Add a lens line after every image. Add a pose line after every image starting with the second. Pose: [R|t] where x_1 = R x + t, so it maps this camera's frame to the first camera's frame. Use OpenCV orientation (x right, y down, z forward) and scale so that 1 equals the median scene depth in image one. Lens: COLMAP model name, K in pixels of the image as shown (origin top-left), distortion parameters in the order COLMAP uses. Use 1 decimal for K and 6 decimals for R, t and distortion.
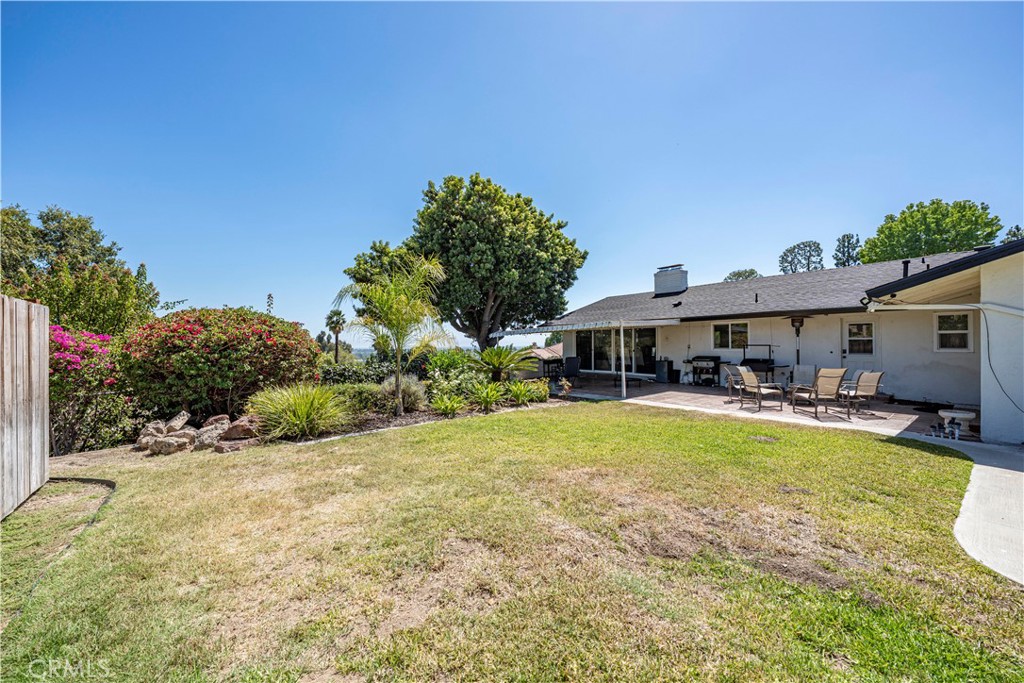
lens RADIAL K [[392.3, 0, 512.0], [0, 392.3, 341.5], [0, 0, 1]] dist [0.000802, 0.000136]
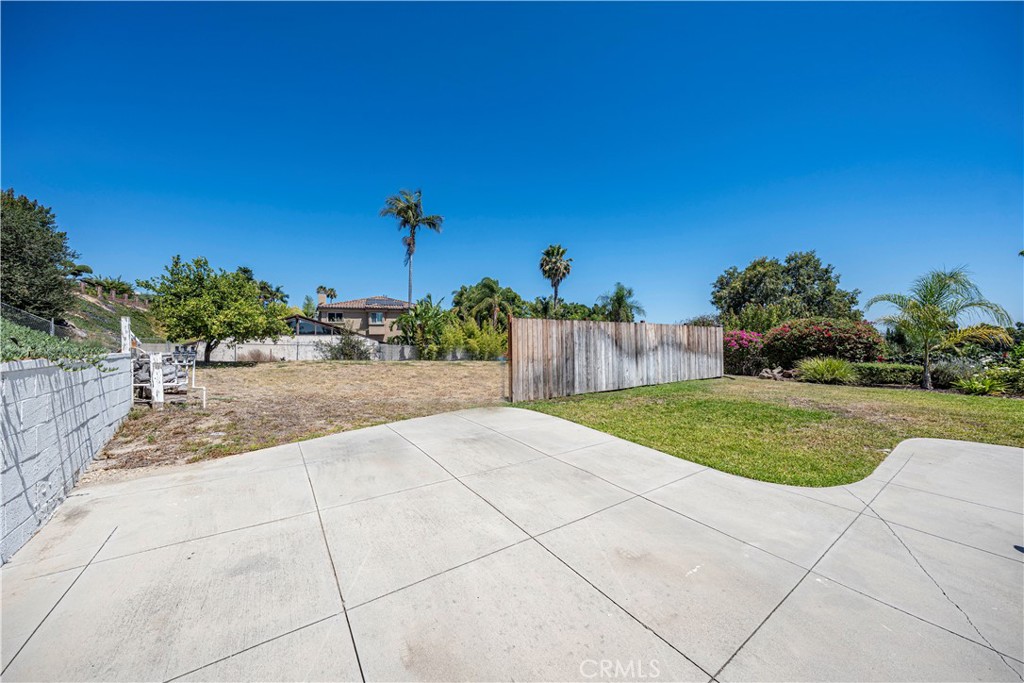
lens RADIAL K [[345.7, 0, 512.0], [0, 345.7, 341.5], [0, 0, 1]] dist [0.001051, 0.000006]
pose [[-0.031412, 0.005553, -0.999491, 1.191224], [0.017933, 0.999827, 0.004991, -0.005685], [0.999346, -0.017767, -0.031506, -0.475695]]
